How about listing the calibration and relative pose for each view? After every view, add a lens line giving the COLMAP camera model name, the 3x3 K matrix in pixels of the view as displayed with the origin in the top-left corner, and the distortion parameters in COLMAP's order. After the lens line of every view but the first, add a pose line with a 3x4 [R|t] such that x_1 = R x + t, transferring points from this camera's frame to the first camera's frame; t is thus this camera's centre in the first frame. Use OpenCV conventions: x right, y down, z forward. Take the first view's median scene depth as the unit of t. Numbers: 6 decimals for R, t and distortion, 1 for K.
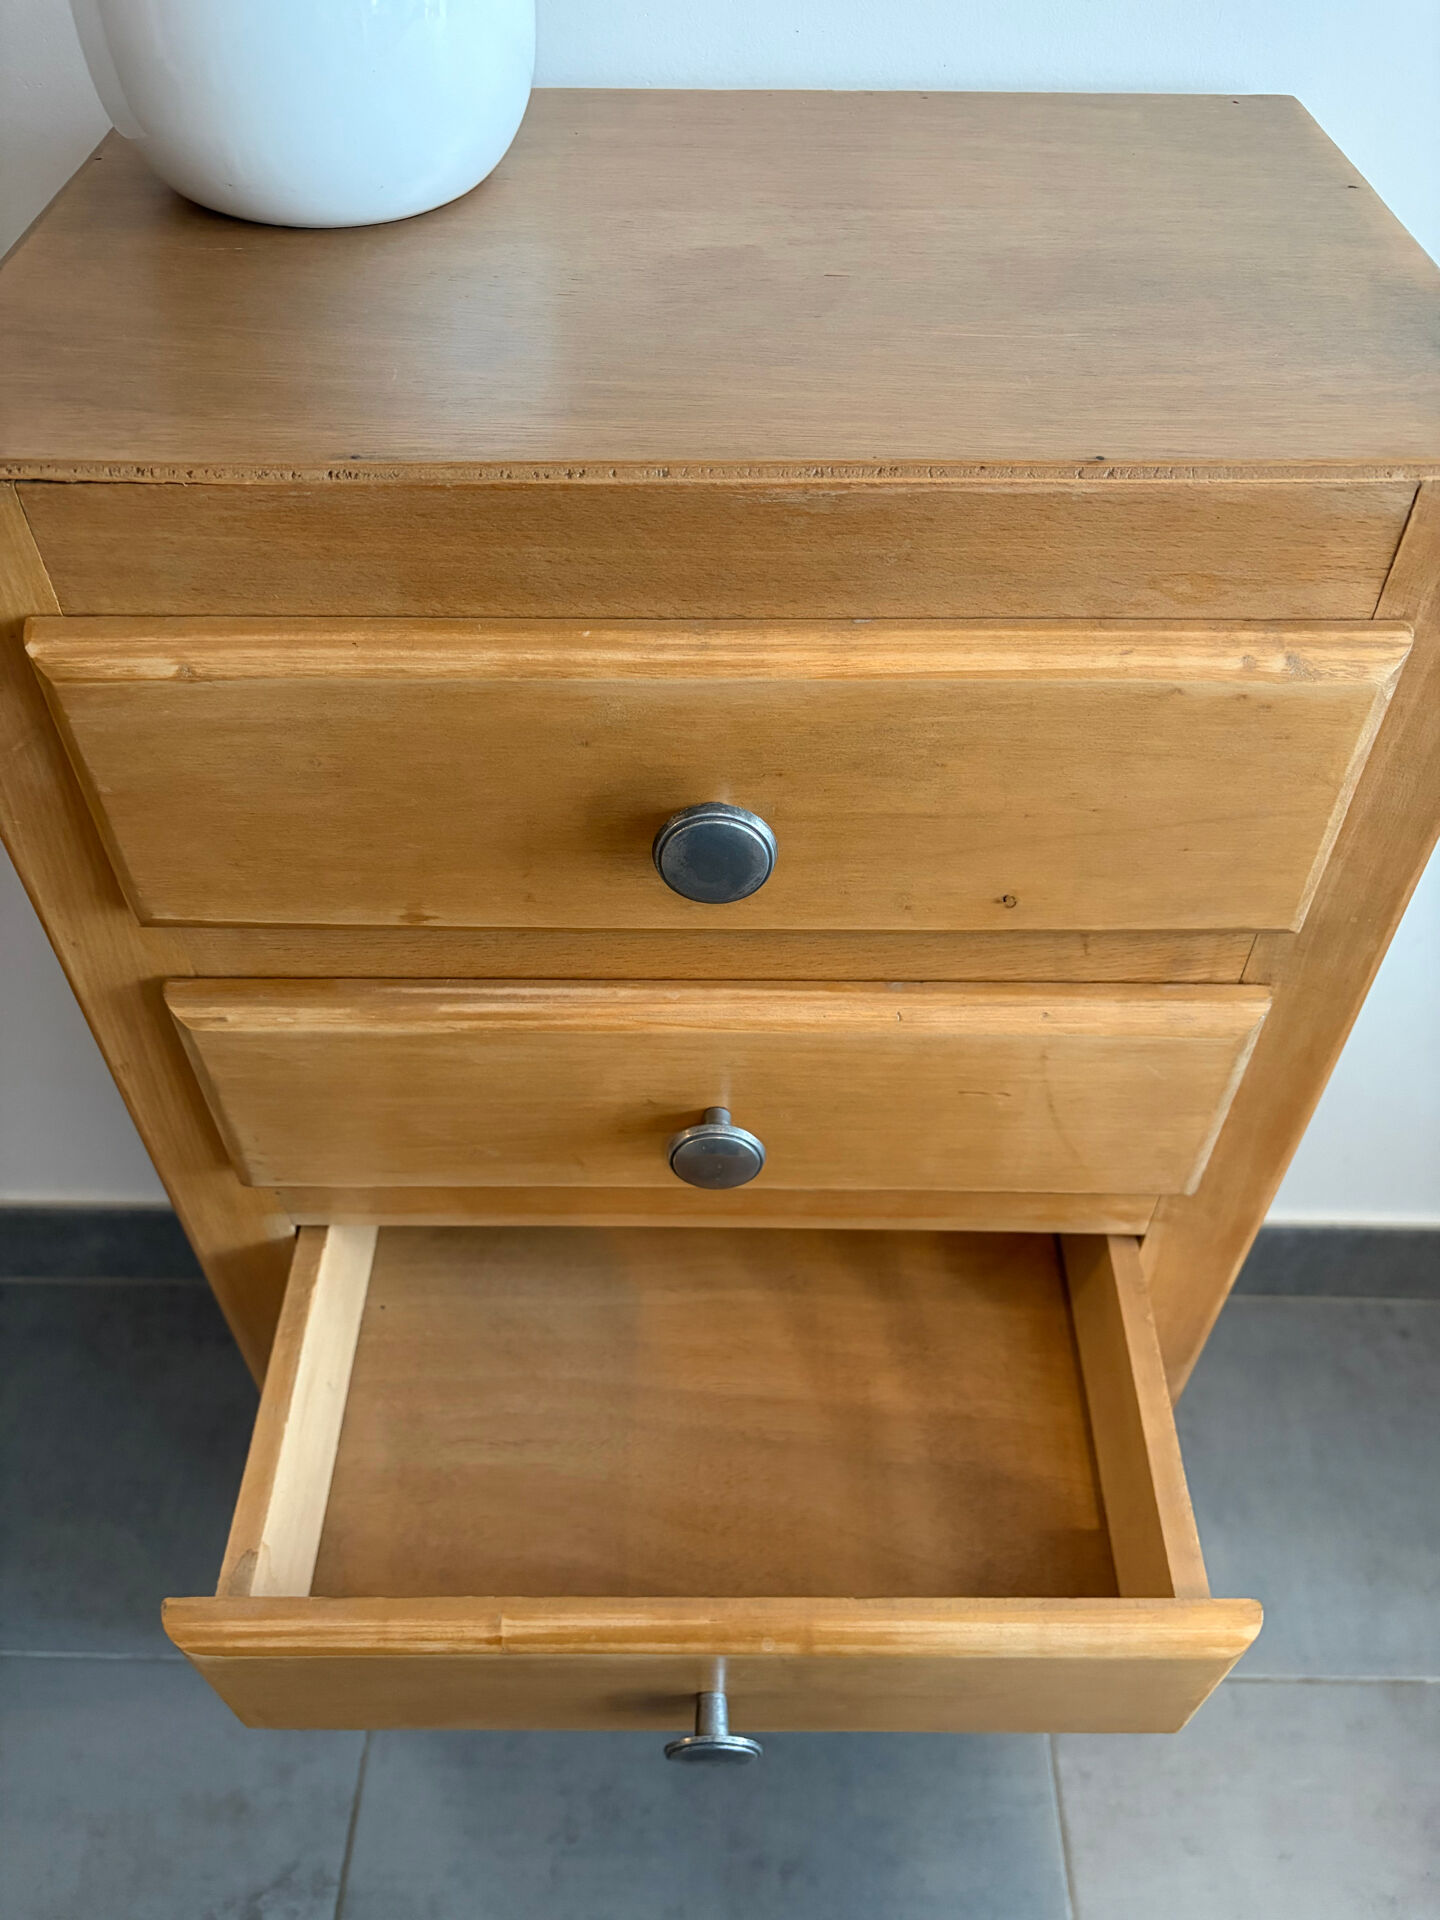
lens RADIAL K [[1456.9, 0, 714.3], [0, 1456.9, 958.4], [0, 0, 1]] dist [0.065184, -0.097967]
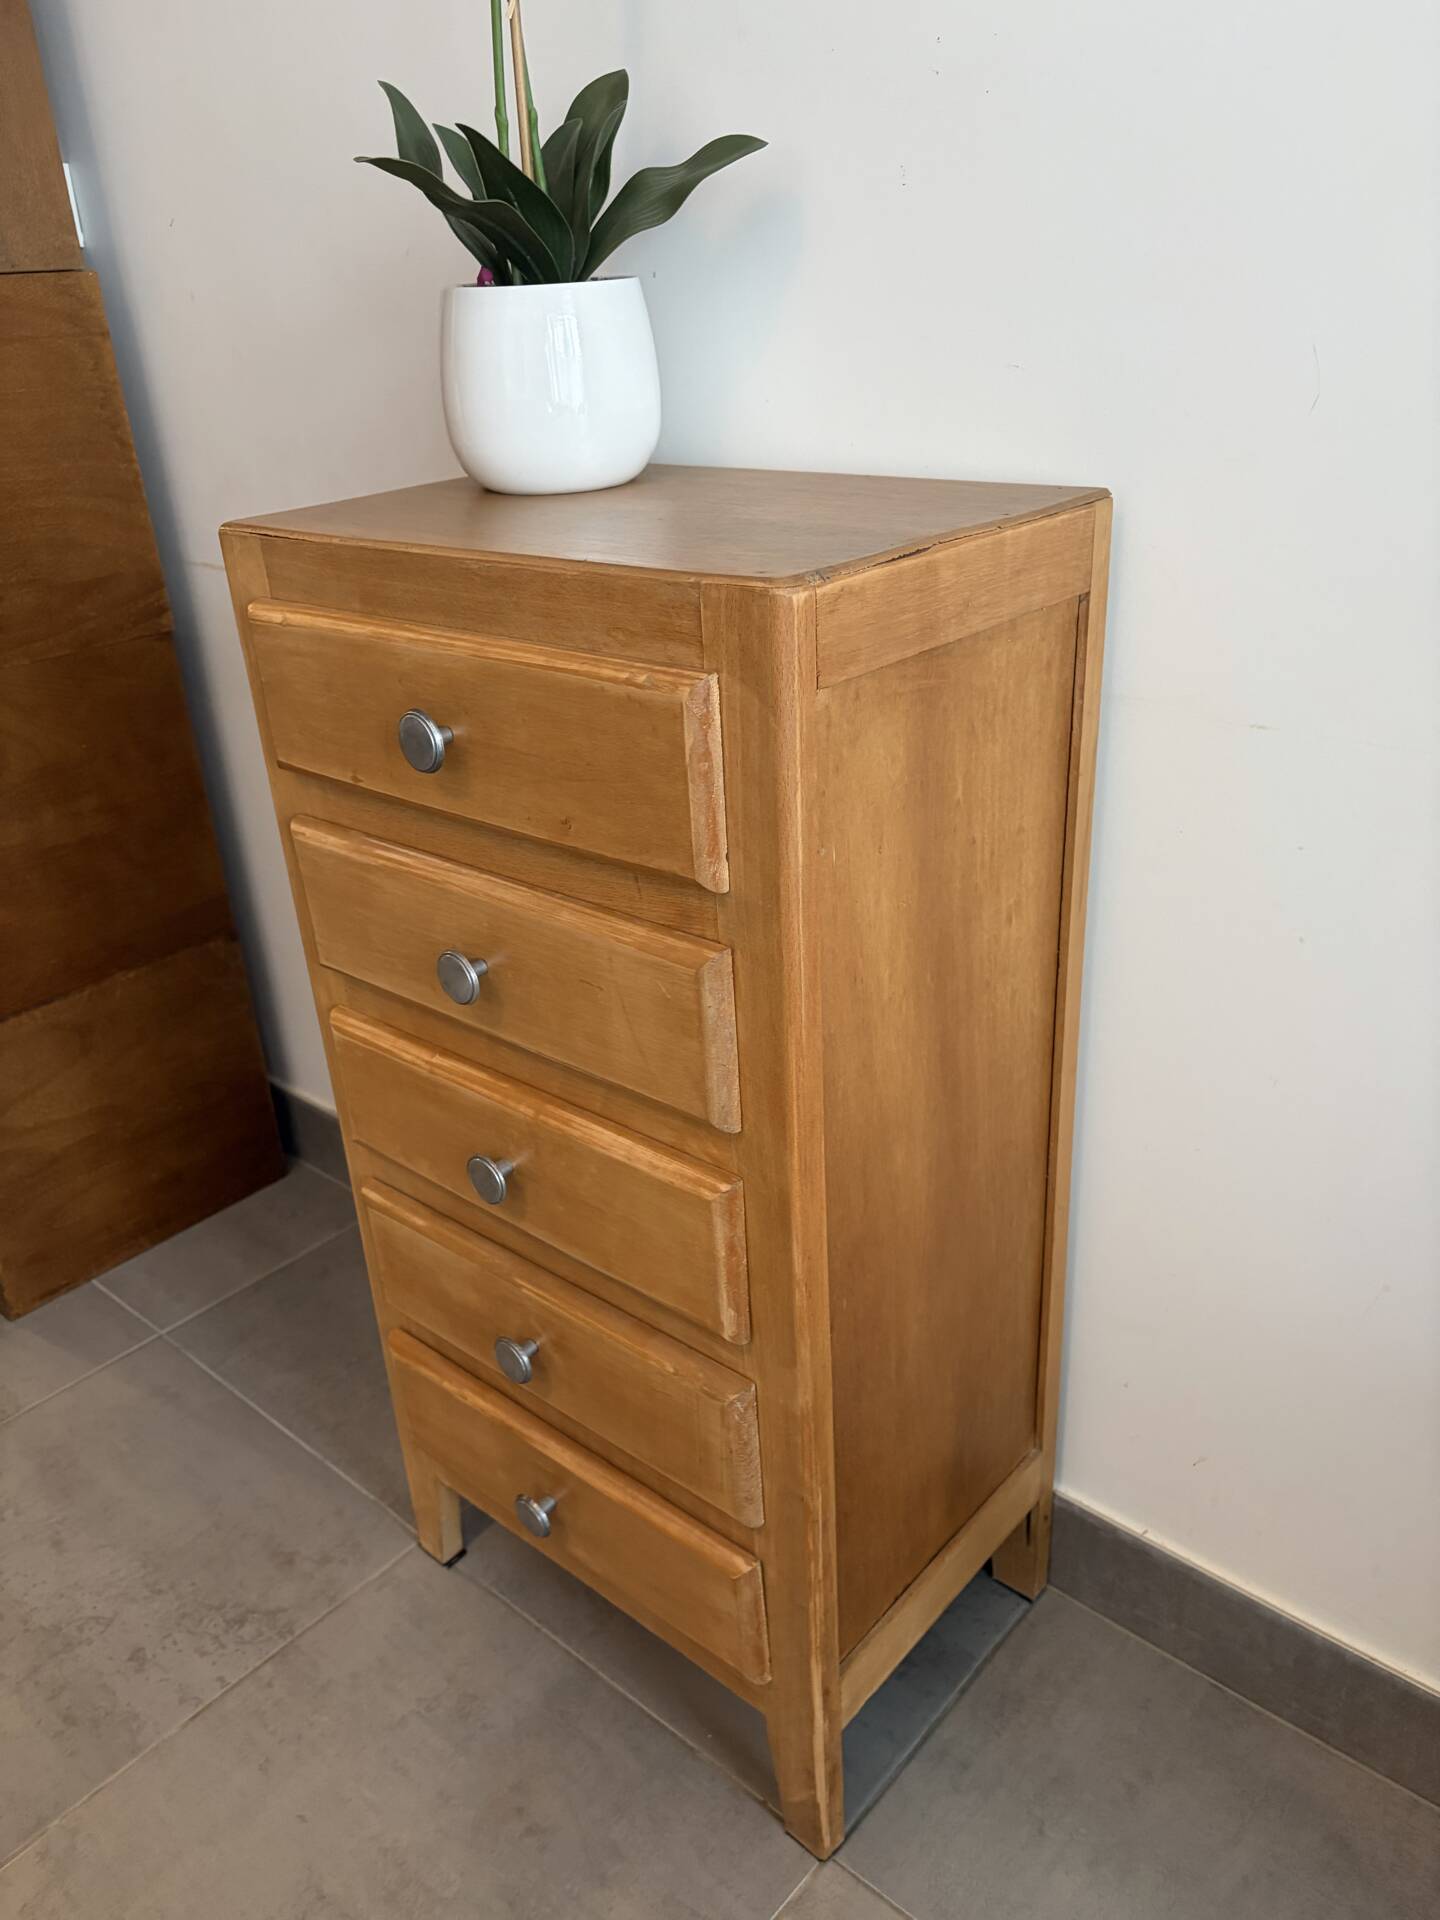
lens RADIAL K [[1456.9, 0, 714.3], [0, 1456.9, 958.4], [0, 0, 1]] dist [0.065184, -0.097967]
pose [[0.759320, 0.237625, -0.605779, 1.594296], [-0.423465, 0.887289, -0.182745, 0.385523], [0.494077, 0.395288, 0.774362, -0.197968]]
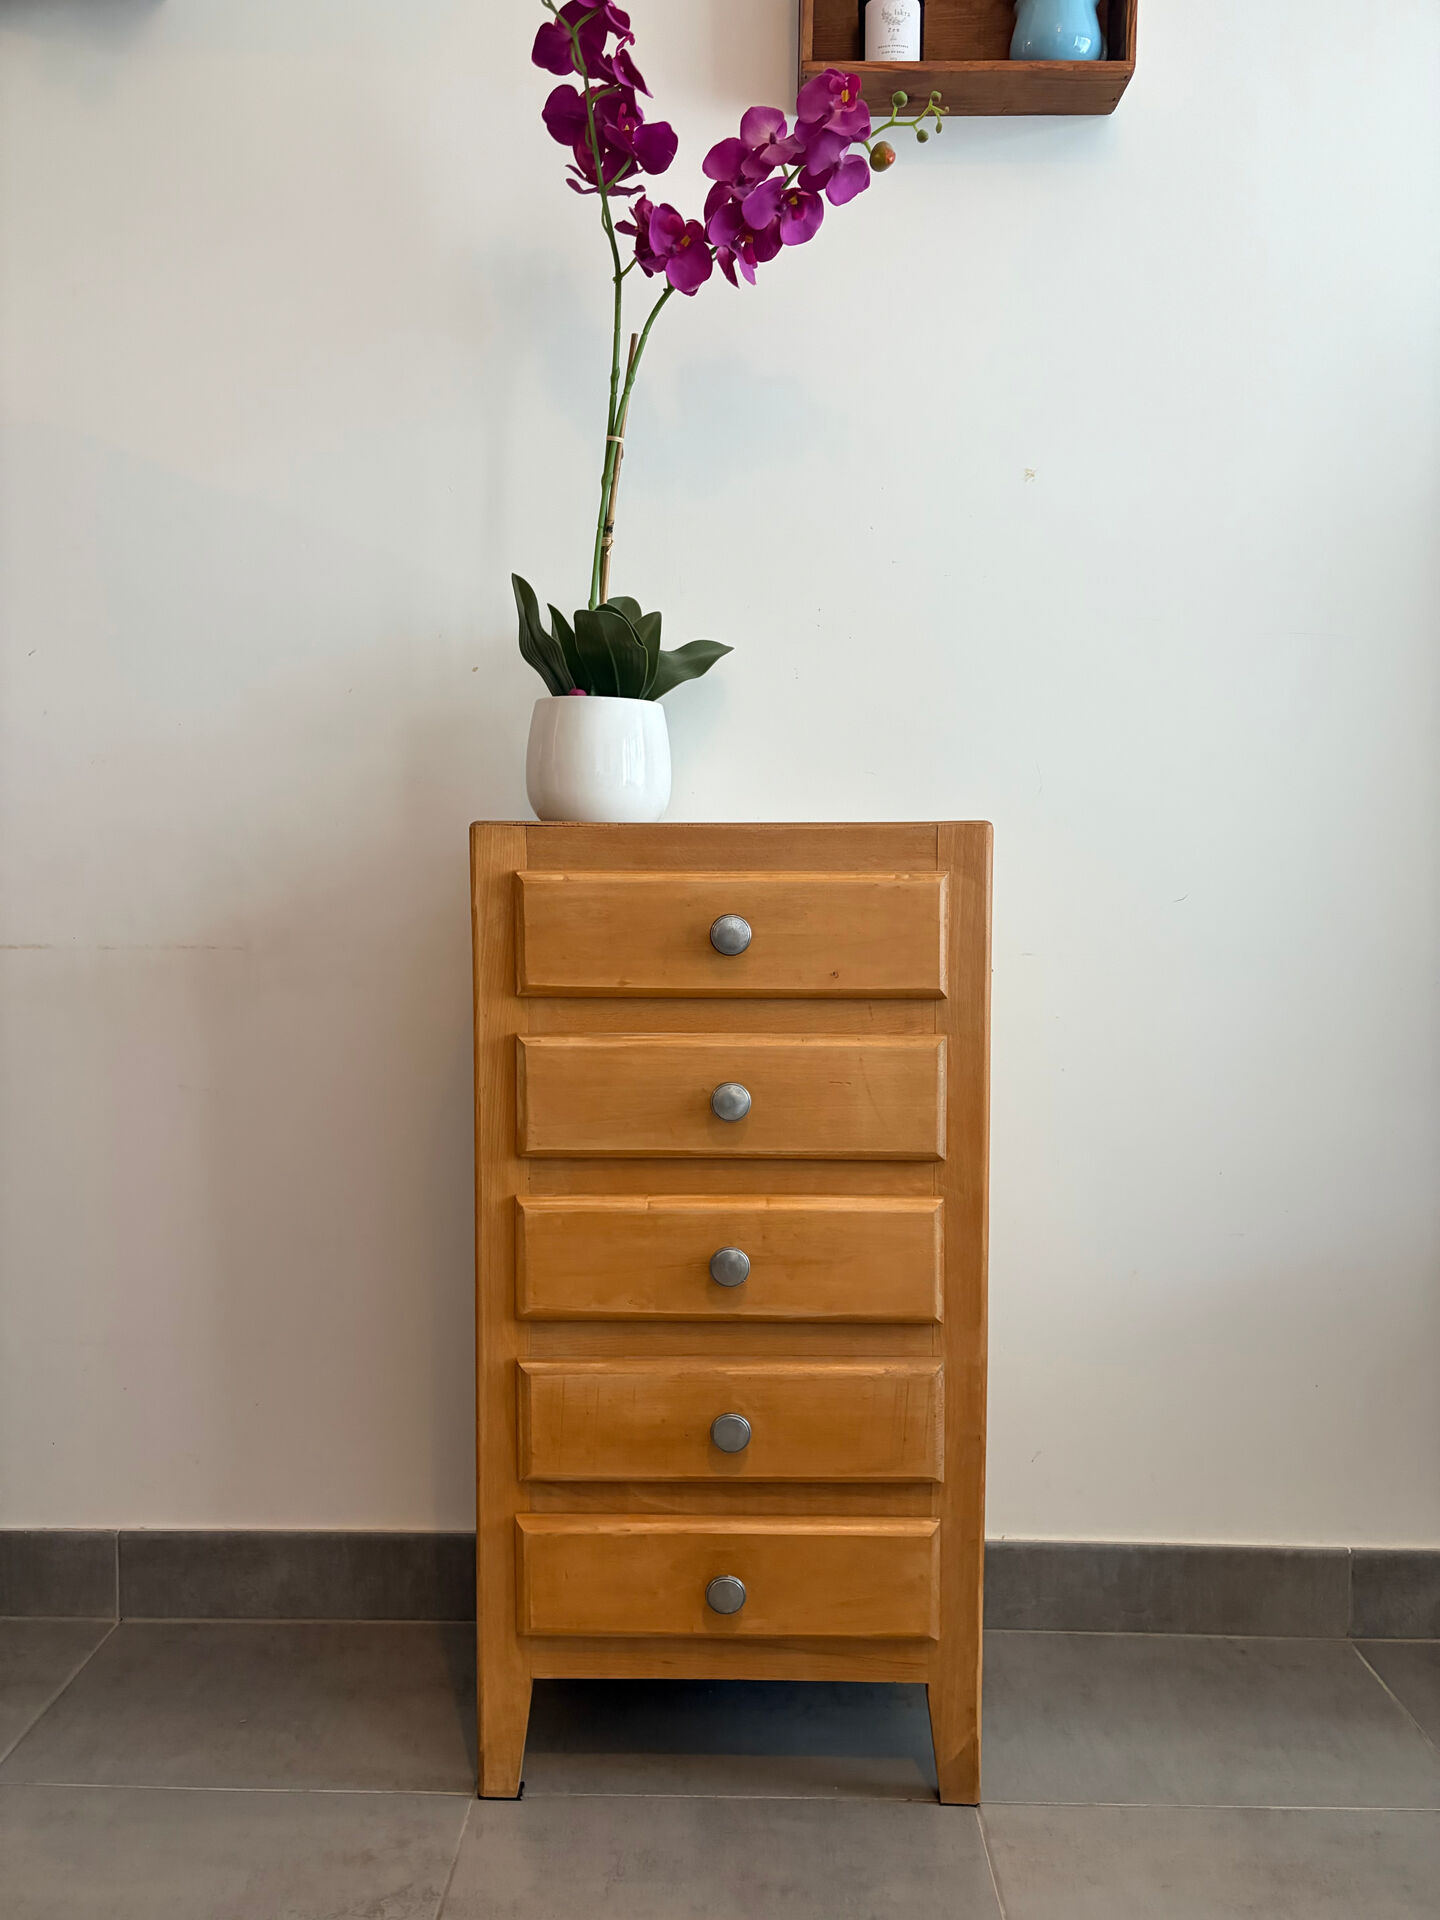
lens RADIAL K [[1448.1, 0, 713.7], [0, 1448.1, 967.9], [0, 0, 1]] dist [0.083627, -0.119989]
pose [[0.999992, 0.002172, -0.003230, -0.026412], [-0.003779, 0.741039, -0.671451, 2.055213], [0.000935, 0.671458, 0.741042, -1.203060]]
